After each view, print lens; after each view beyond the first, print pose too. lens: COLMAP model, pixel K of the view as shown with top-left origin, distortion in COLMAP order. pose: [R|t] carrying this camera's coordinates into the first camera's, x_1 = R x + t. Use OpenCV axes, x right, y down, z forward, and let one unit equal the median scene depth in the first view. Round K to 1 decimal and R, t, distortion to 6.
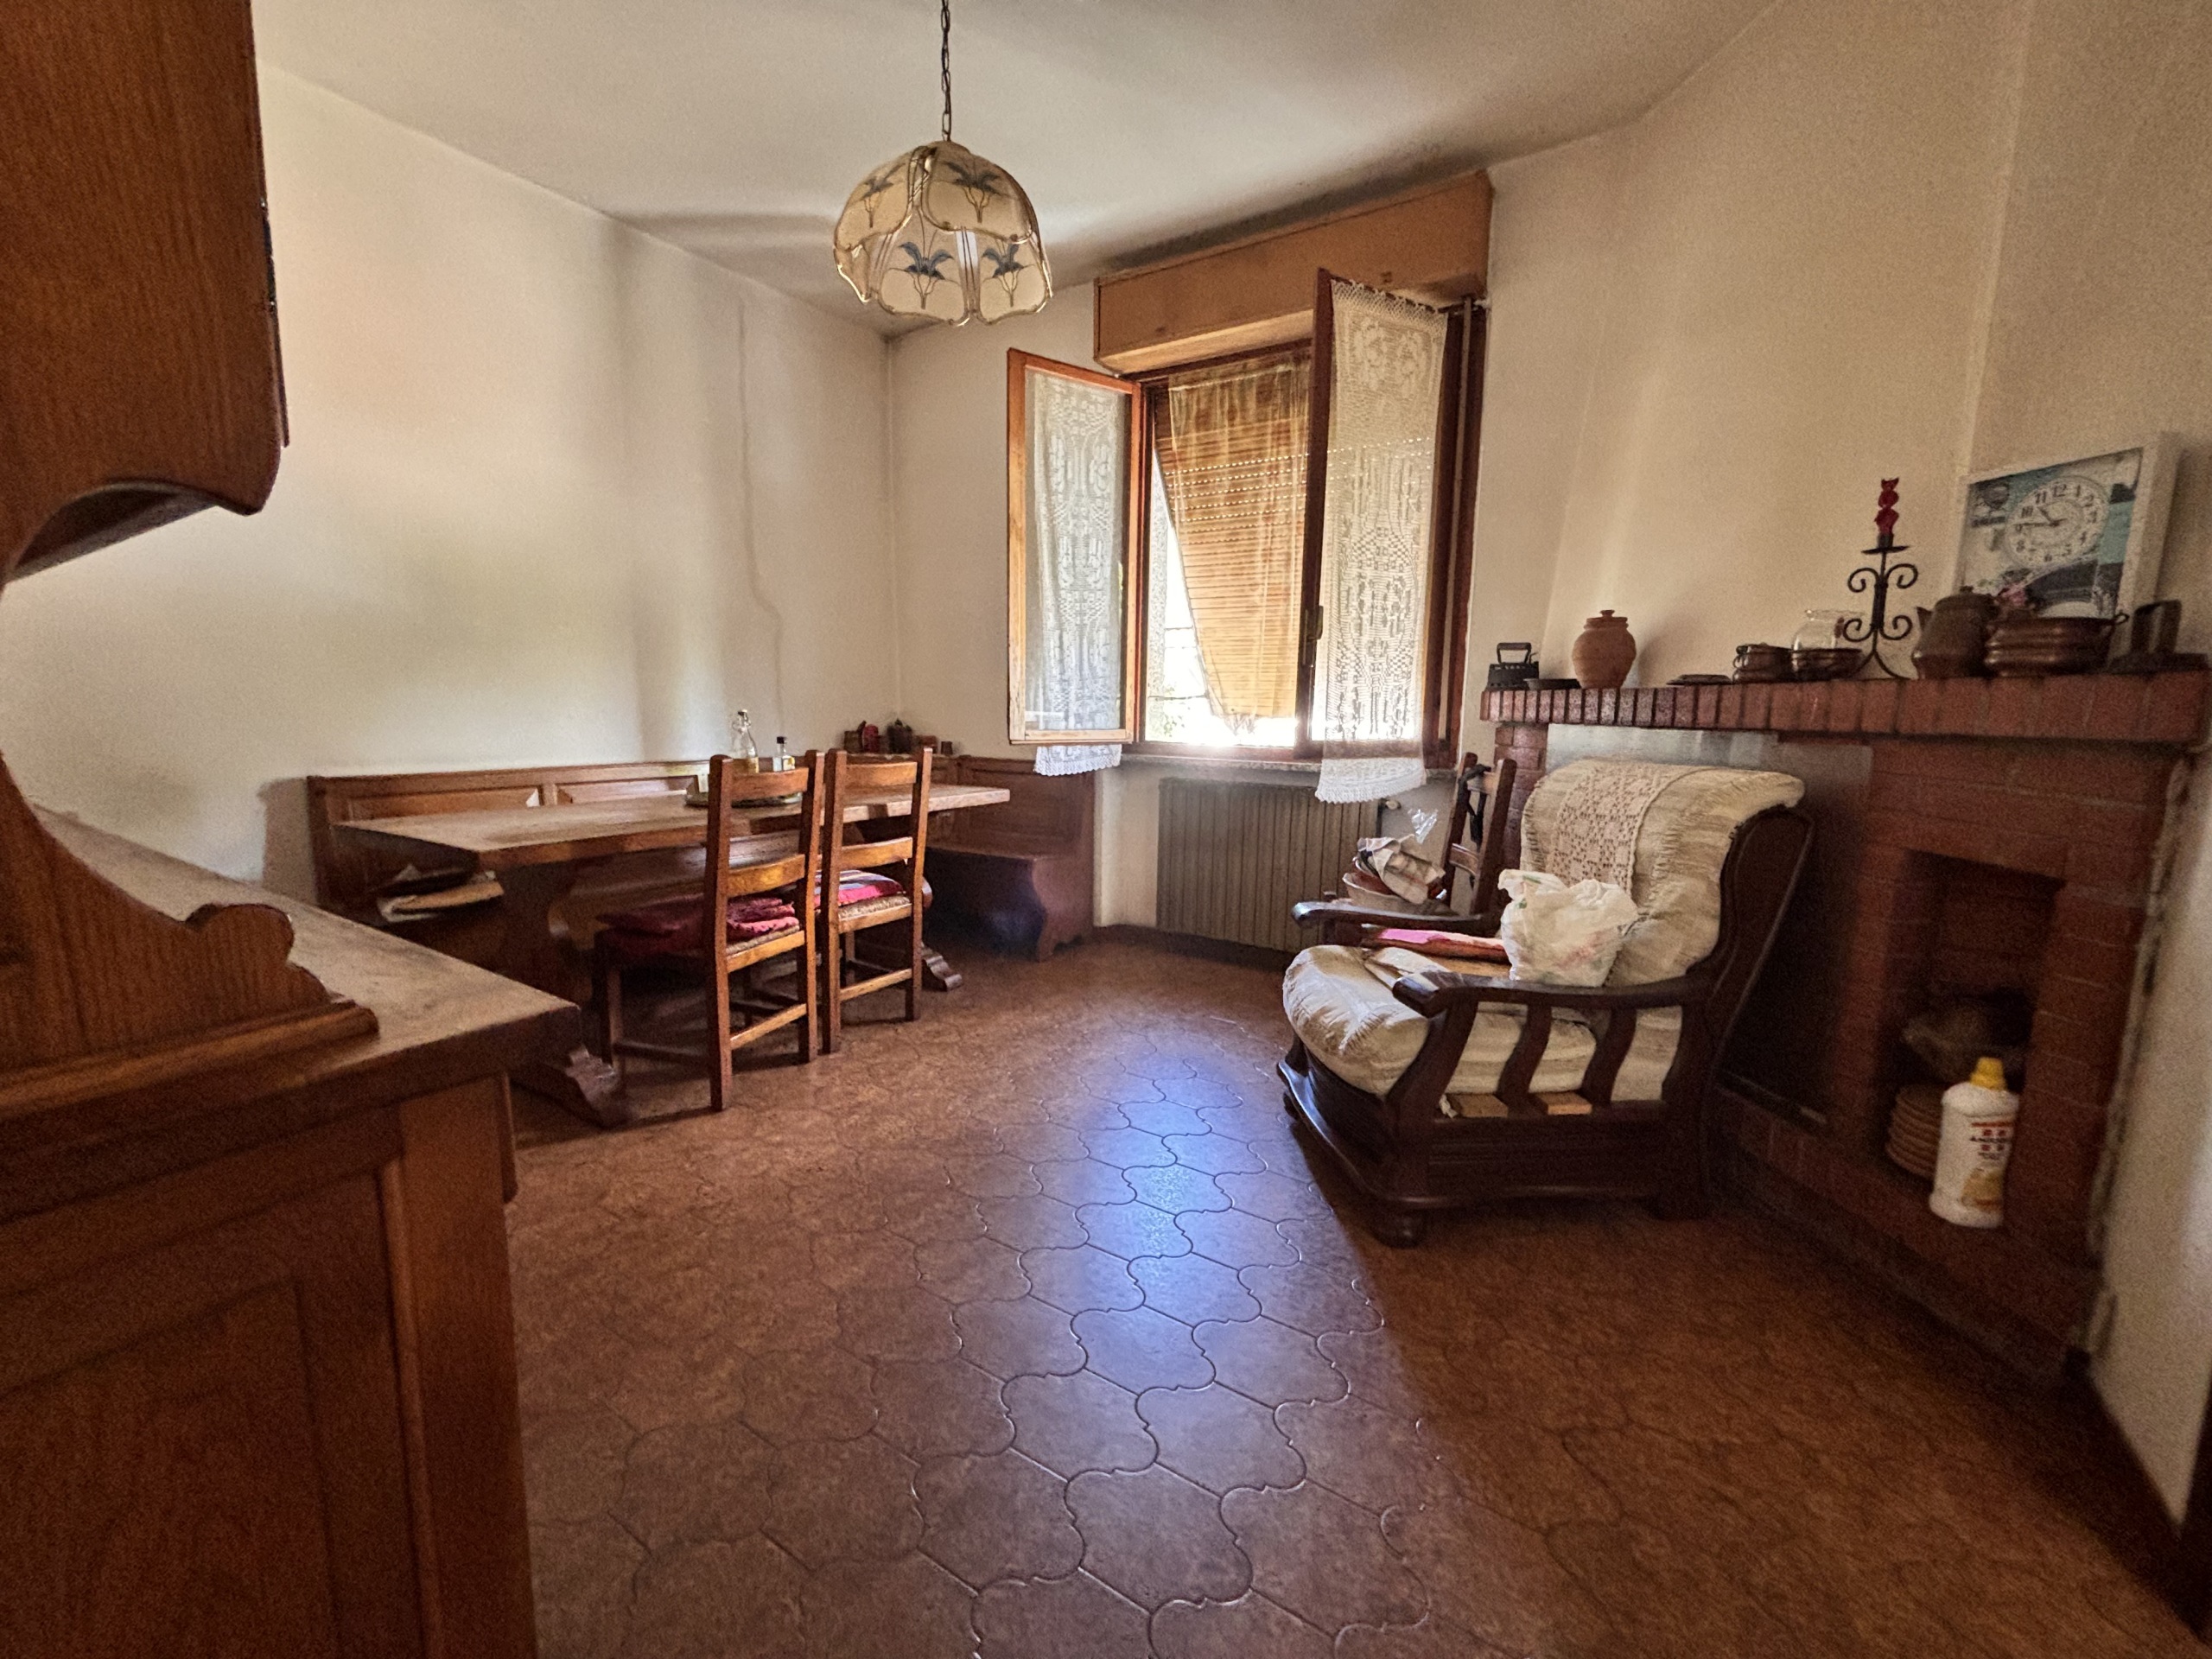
lens RADIAL K [[886.6, 0, 1108.0], [0, 886.6, 831.9], [0, 0, 1]] dist [0.018171, -0.021707]
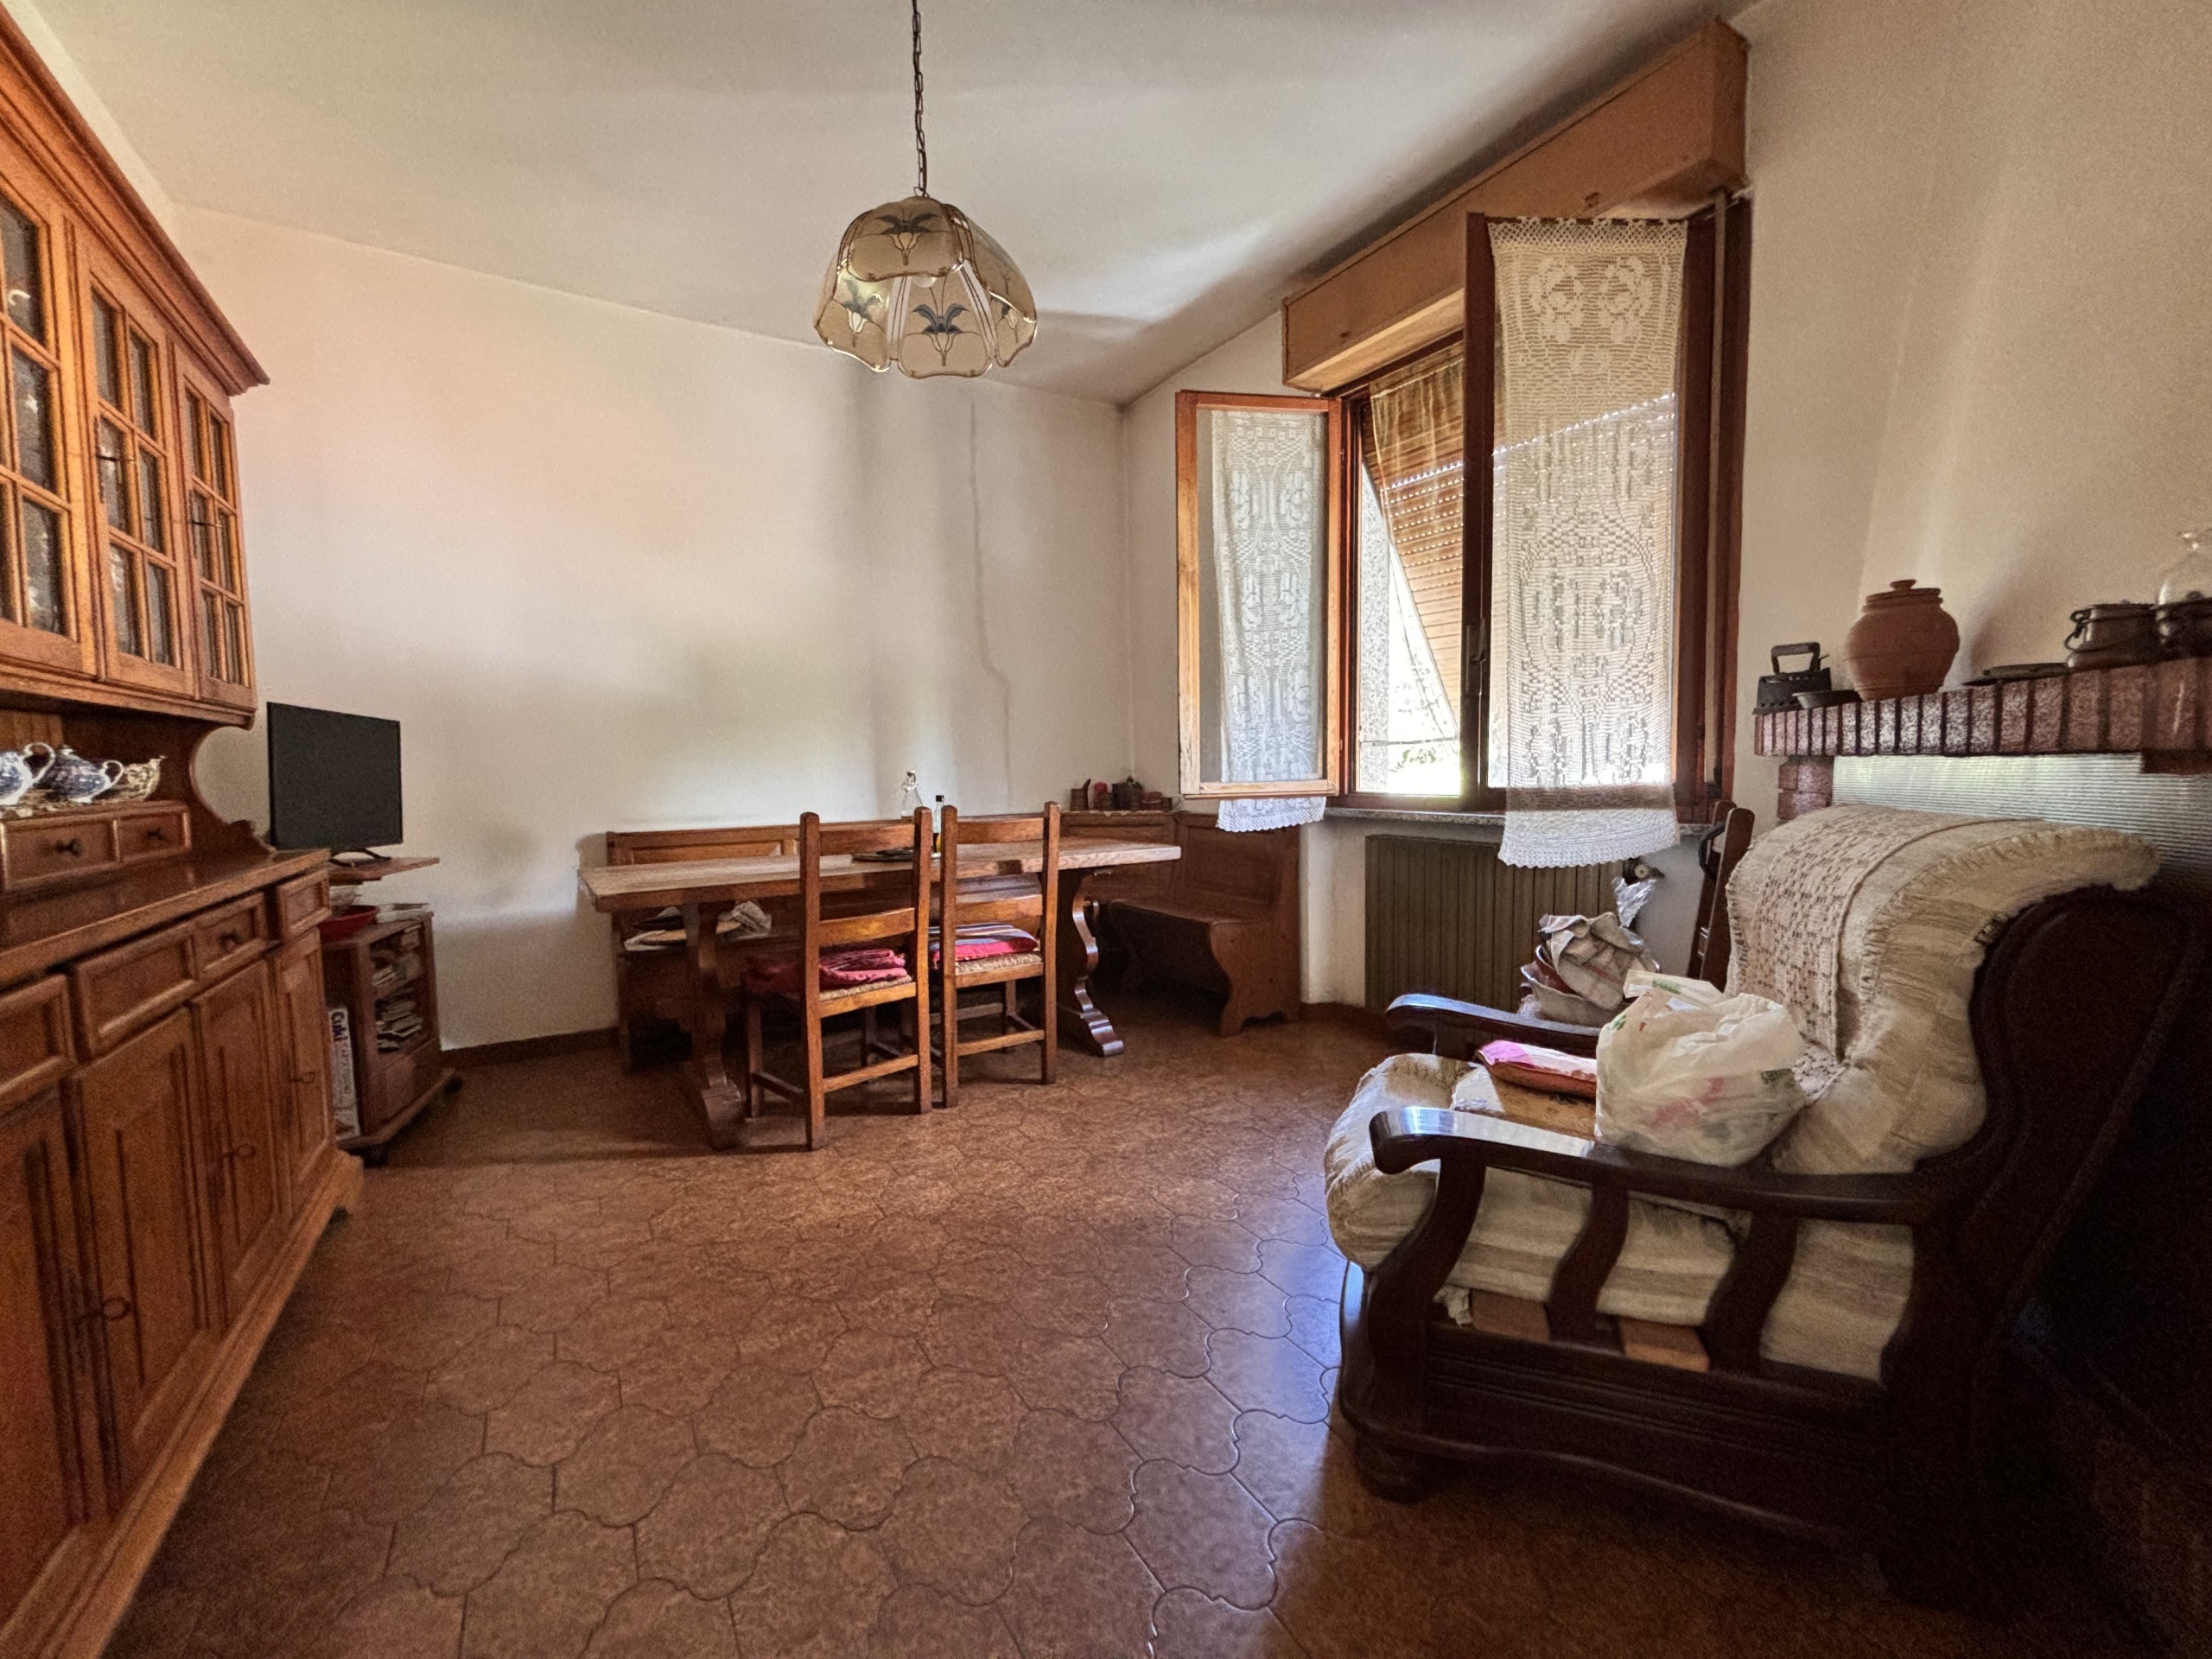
lens RADIAL K [[888.1, 0, 1112.7], [0, 888.1, 830.3], [0, 0, 1]] dist [0.001967, 0.000760]
pose [[0.903522, 0.000452, -0.428541, 0.264078], [-0.028490, 0.997850, -0.059015, -0.008705], [0.427593, 0.065531, 0.901593, 0.143635]]
